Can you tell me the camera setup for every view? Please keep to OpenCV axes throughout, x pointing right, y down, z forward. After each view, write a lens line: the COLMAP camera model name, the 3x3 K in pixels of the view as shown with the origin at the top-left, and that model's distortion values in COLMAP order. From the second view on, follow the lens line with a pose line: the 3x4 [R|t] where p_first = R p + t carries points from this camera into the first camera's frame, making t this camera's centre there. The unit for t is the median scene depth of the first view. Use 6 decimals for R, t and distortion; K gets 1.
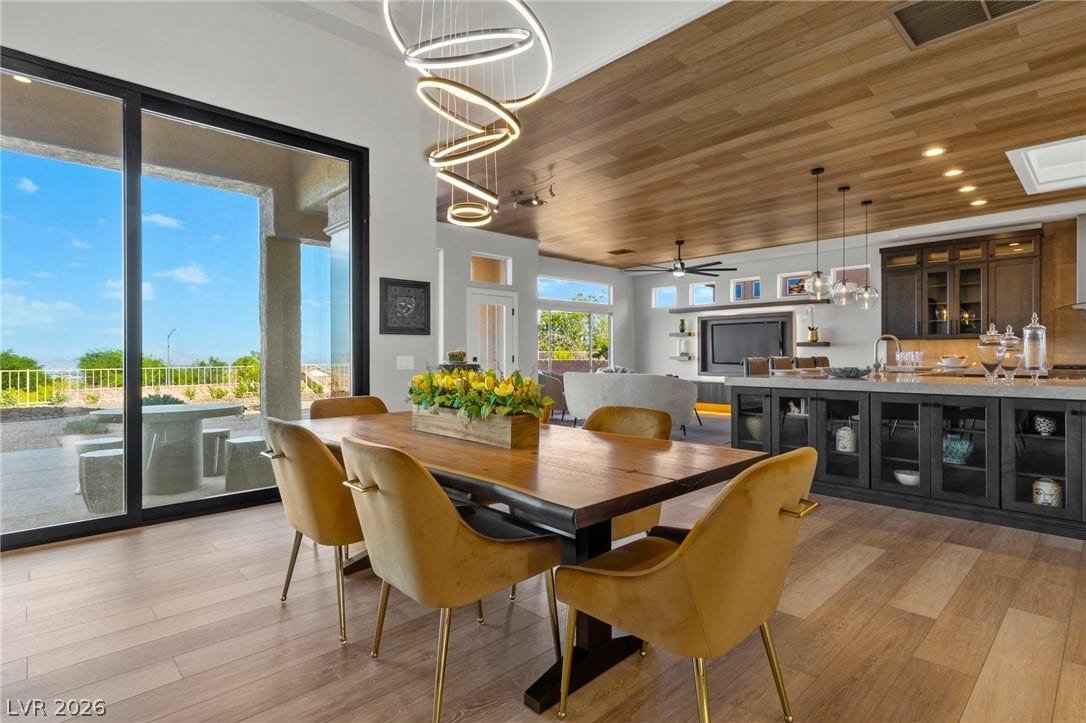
lens RADIAL K [[536.3, 0, 542.7], [0, 536.3, 349.2], [0, 0, 1]] dist [0.000209, -0.000086]
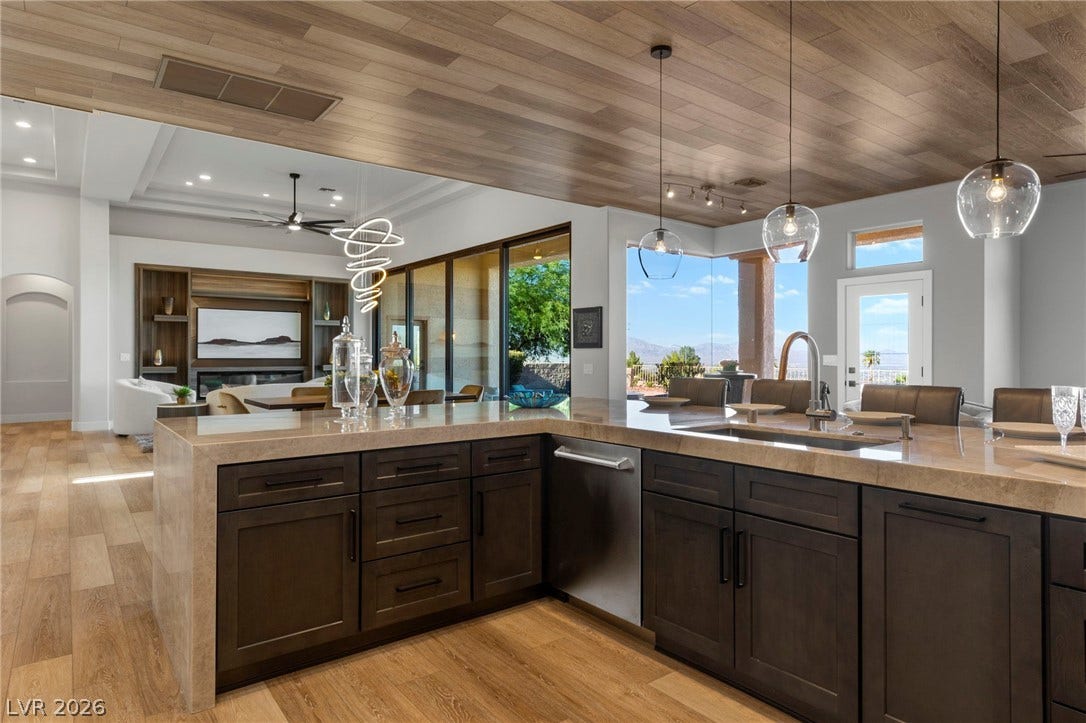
lens RADIAL K [[628.7, 0, 543.0], [0, 628.7, 361.5], [0, 0, 1]] dist [0.001305, 0.000823]
pose [[-0.098410, 0.013420, -0.995055, 1.371343], [-0.001697, 0.999905, 0.013653, -0.015637], [0.995144, 0.003032, -0.098378, 1.081014]]
